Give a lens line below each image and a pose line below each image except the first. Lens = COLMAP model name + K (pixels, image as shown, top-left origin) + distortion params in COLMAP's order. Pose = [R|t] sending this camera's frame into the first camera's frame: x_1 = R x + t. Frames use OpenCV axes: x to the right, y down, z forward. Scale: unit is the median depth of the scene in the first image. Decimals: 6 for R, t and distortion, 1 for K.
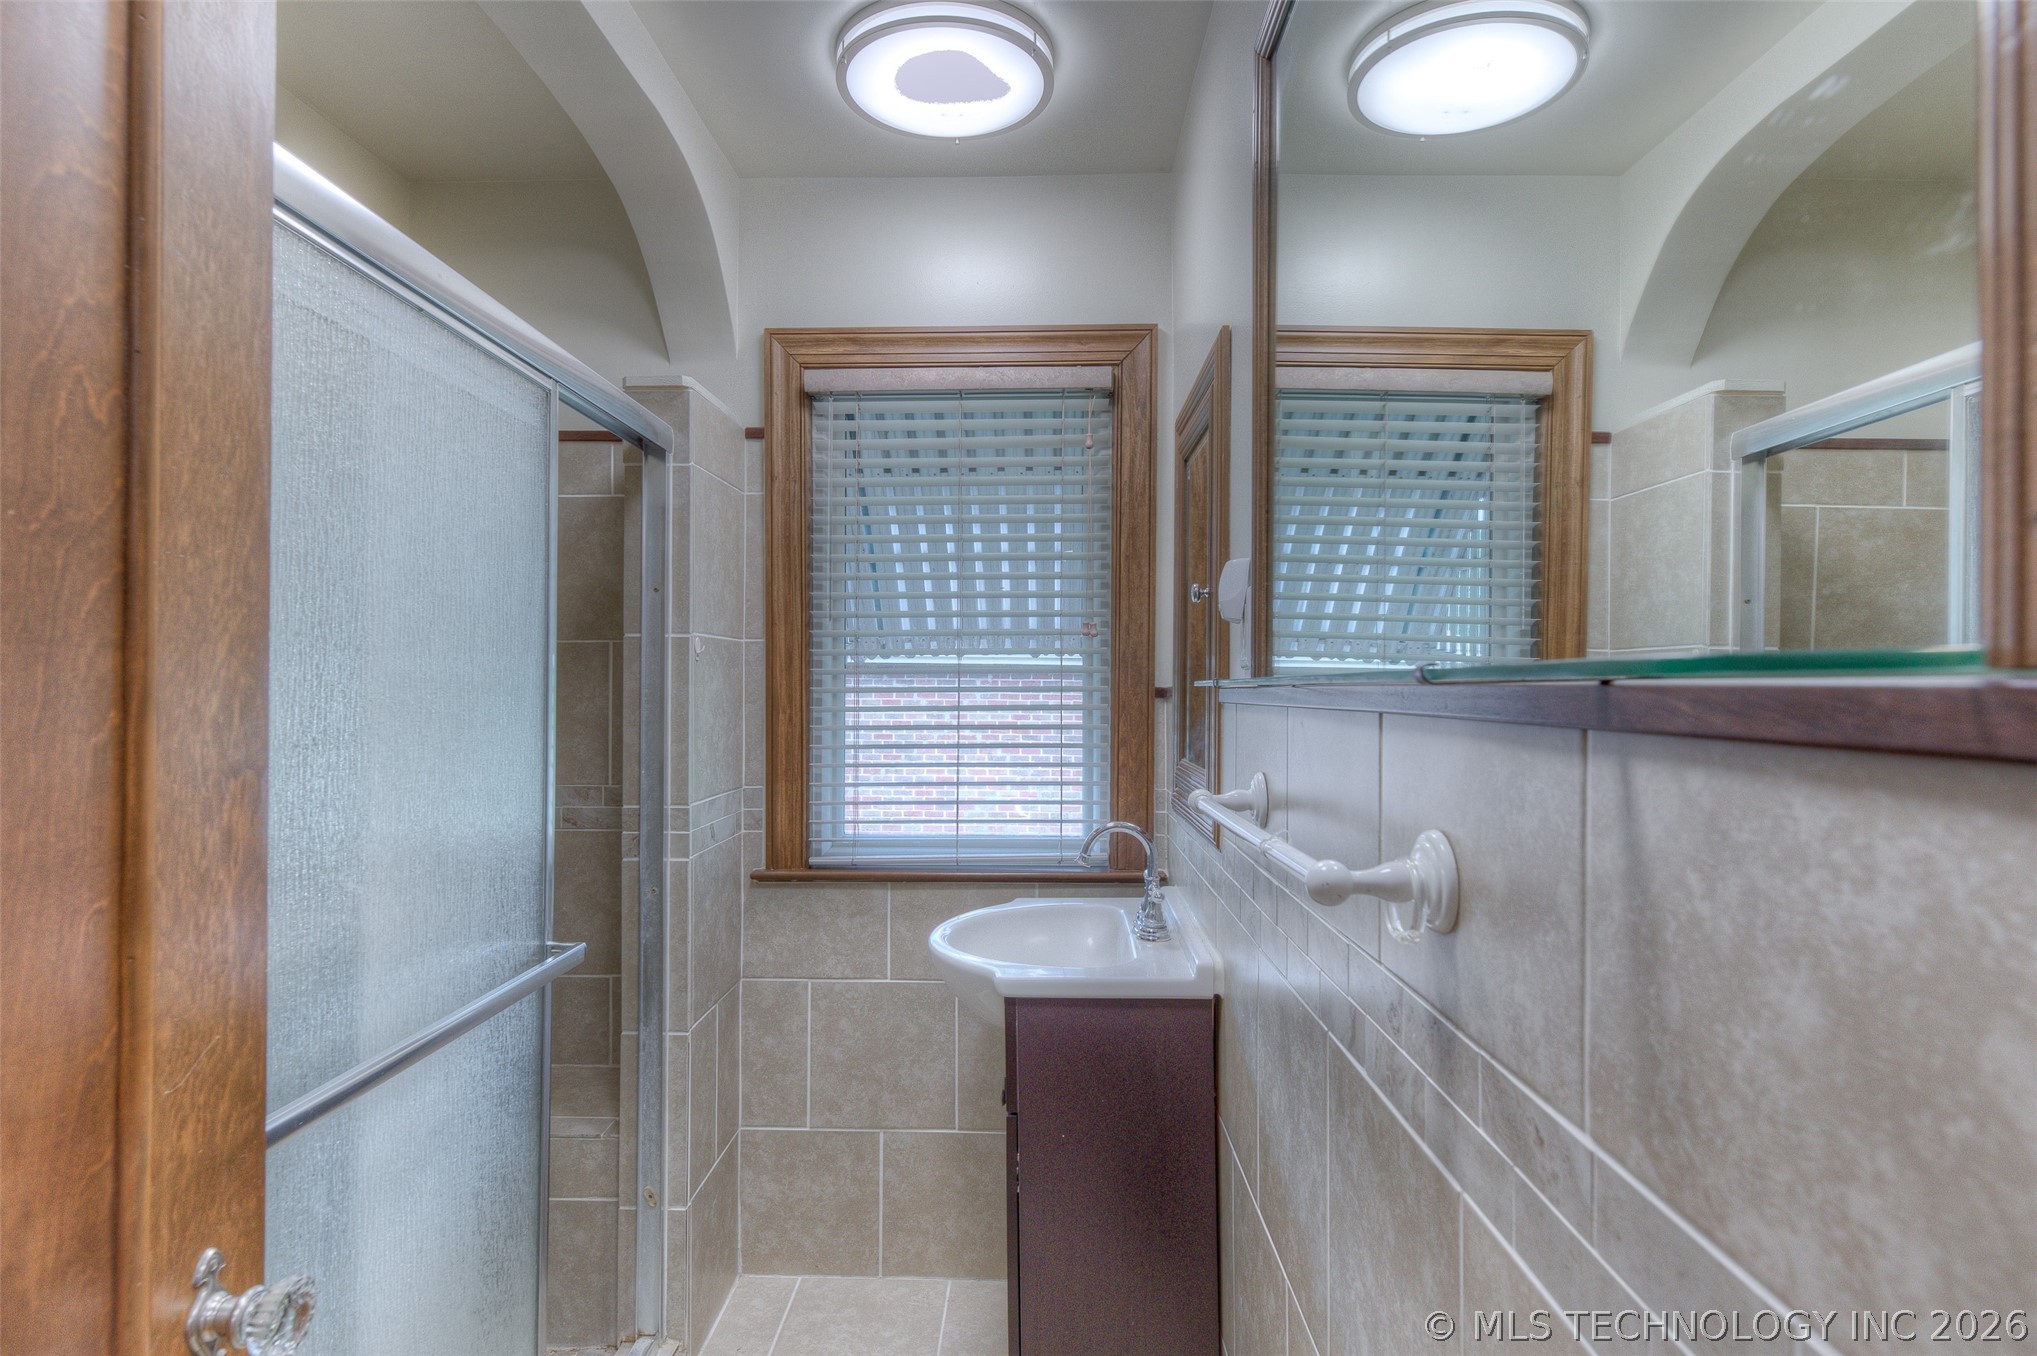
lens RADIAL K [[1083.3, 0, 1018.3], [0, 1083.3, 681.3], [0, 0, 1]] dist [0.000261, 0.000017]
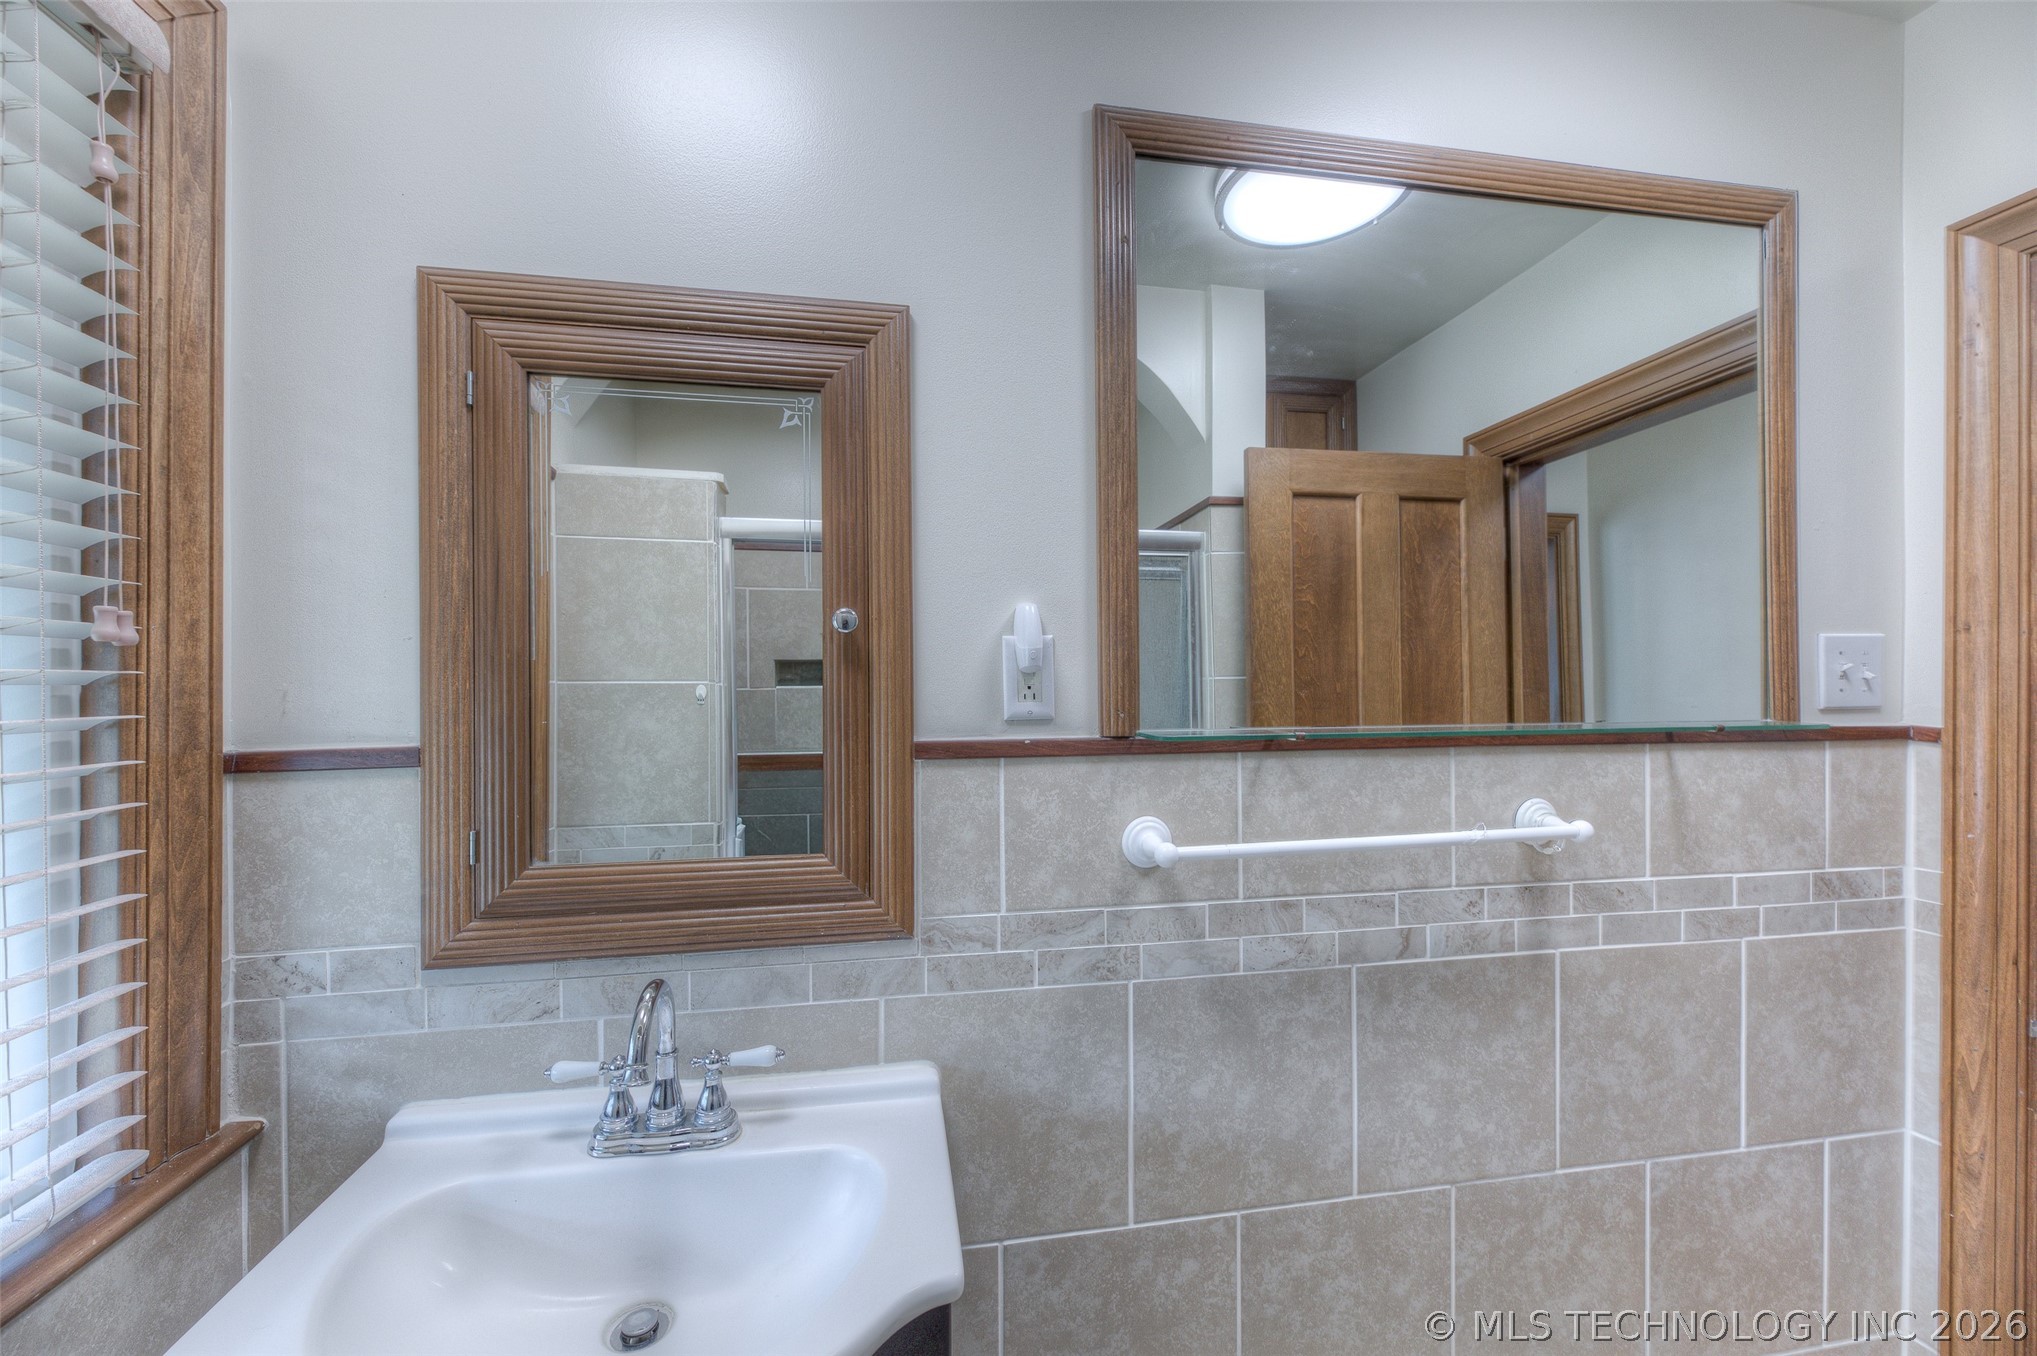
lens RADIAL K [[809.8, 0, 1020.9], [0, 809.8, 687.7], [0, 0, 1]] dist [0.009915, -0.003027]
pose [[-0.207830, -0.004426, 0.978155, -0.315753], [-0.001645, 0.999990, 0.004175, -0.027919], [-0.978164, -0.000741, -0.207835, 0.752541]]
